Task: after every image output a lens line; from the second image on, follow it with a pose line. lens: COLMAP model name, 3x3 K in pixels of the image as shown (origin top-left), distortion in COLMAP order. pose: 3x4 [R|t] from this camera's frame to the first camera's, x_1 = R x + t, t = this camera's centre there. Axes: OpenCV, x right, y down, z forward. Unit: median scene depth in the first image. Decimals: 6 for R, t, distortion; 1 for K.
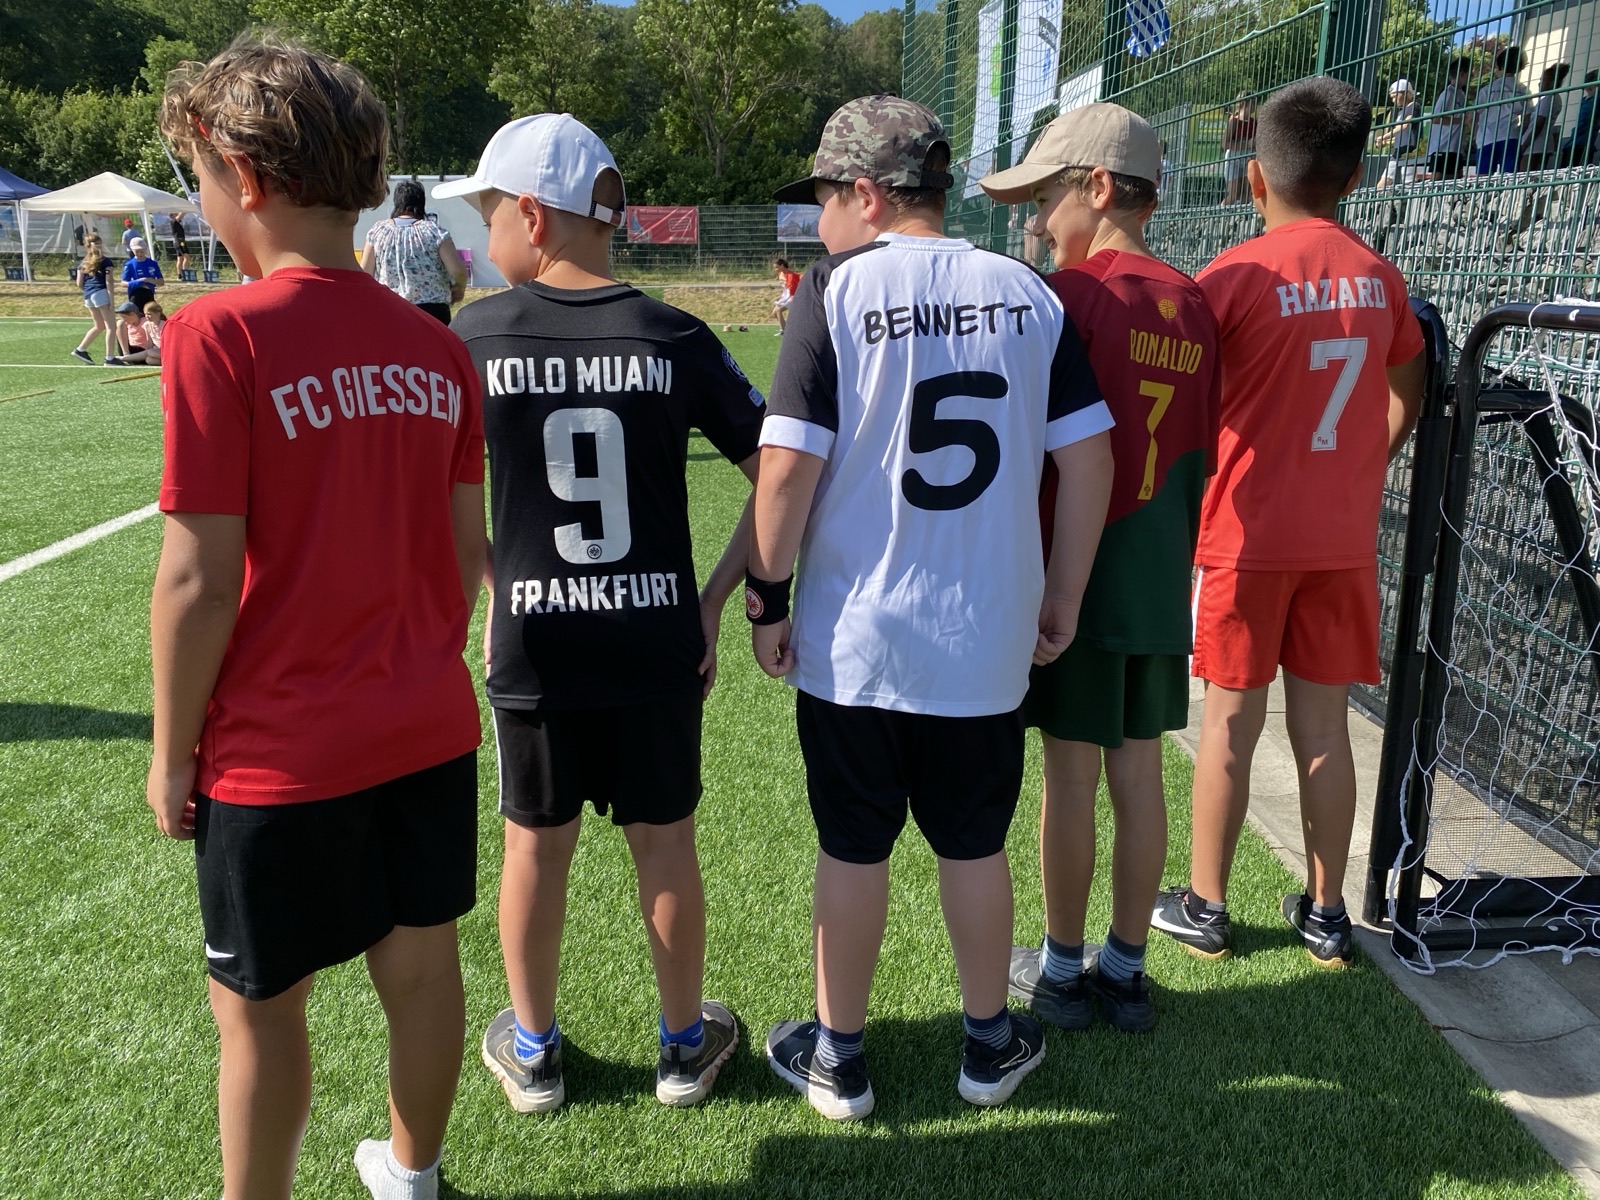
lens RADIAL K [[1230.9, 0, 799.2], [0, 1230.9, 593.5], [0, 0, 1]] dist [0.021069, -0.000703]
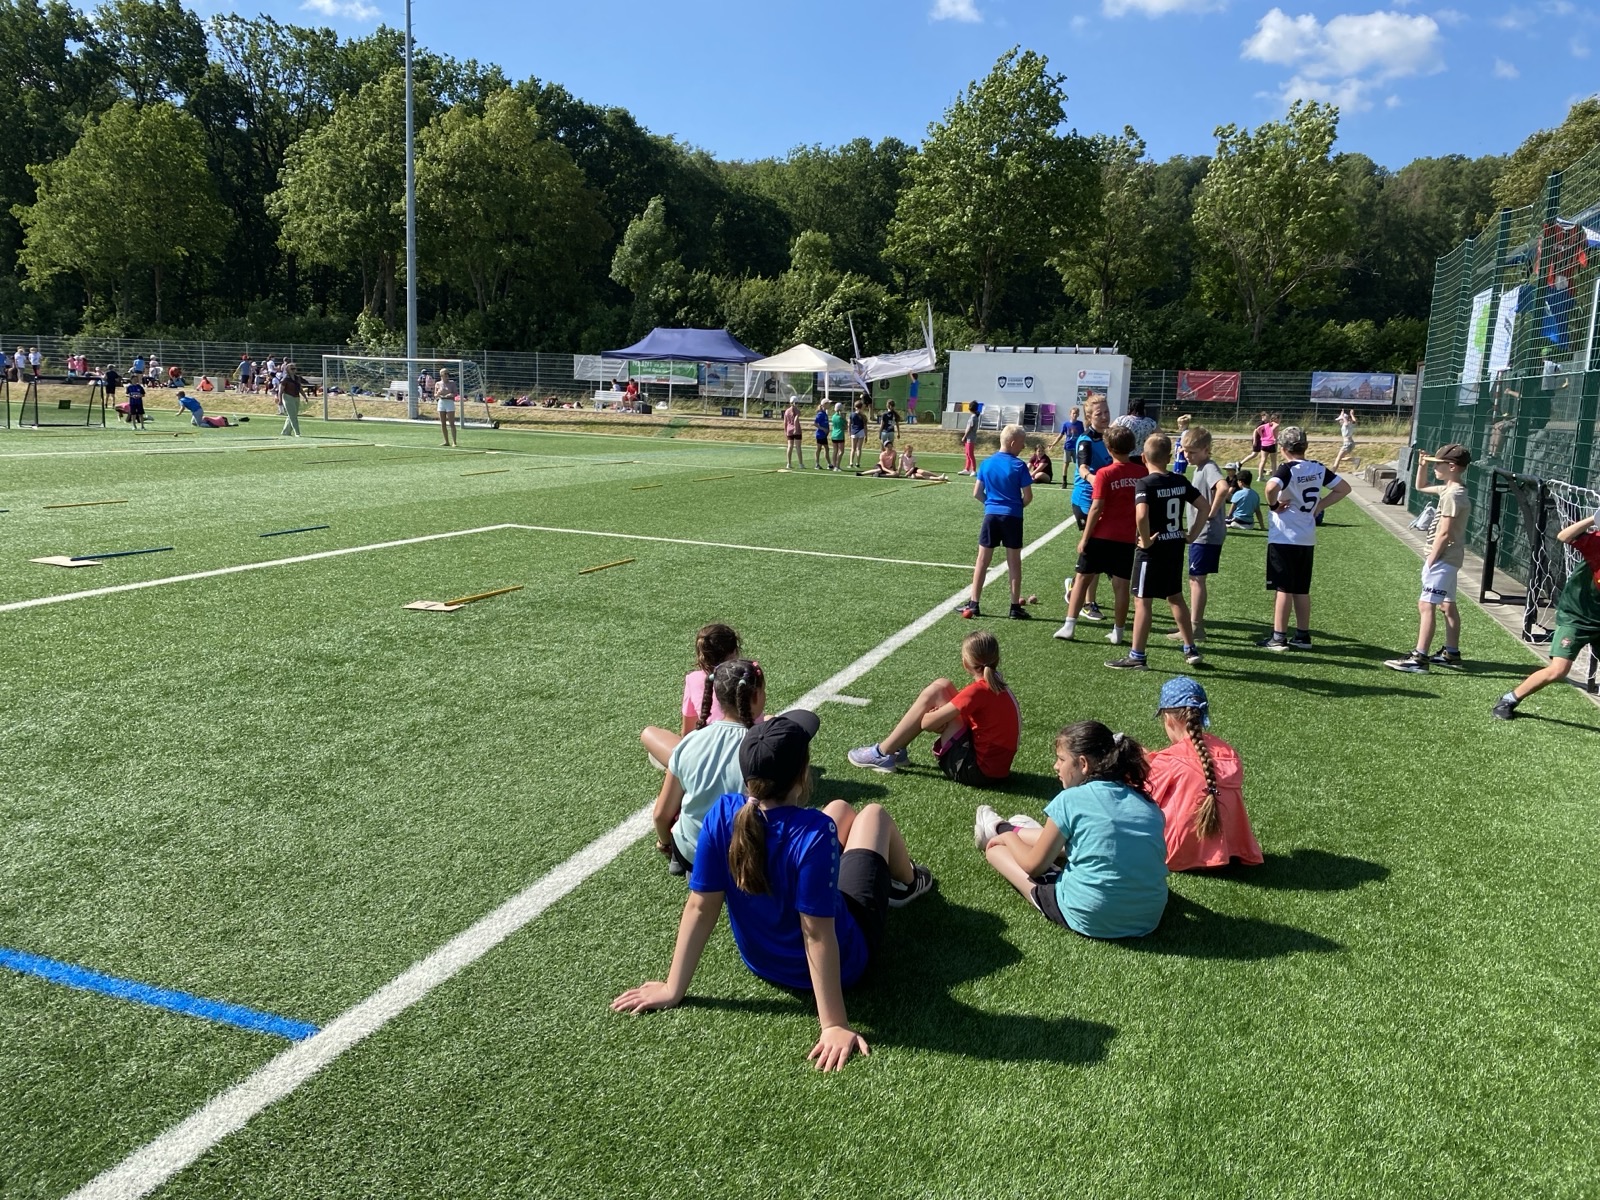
lens RADIAL K [[1230.9, 0, 813.8], [0, 1230.9, 607.0], [0, 0, 1]] dist [0.021069, -0.000703]
pose [[0.928217, 0.088447, -0.361373, -0.012708], [-0.123217, 0.989595, -0.074288, 0.052619], [0.351043, 0.113482, 0.929457, -0.233416]]
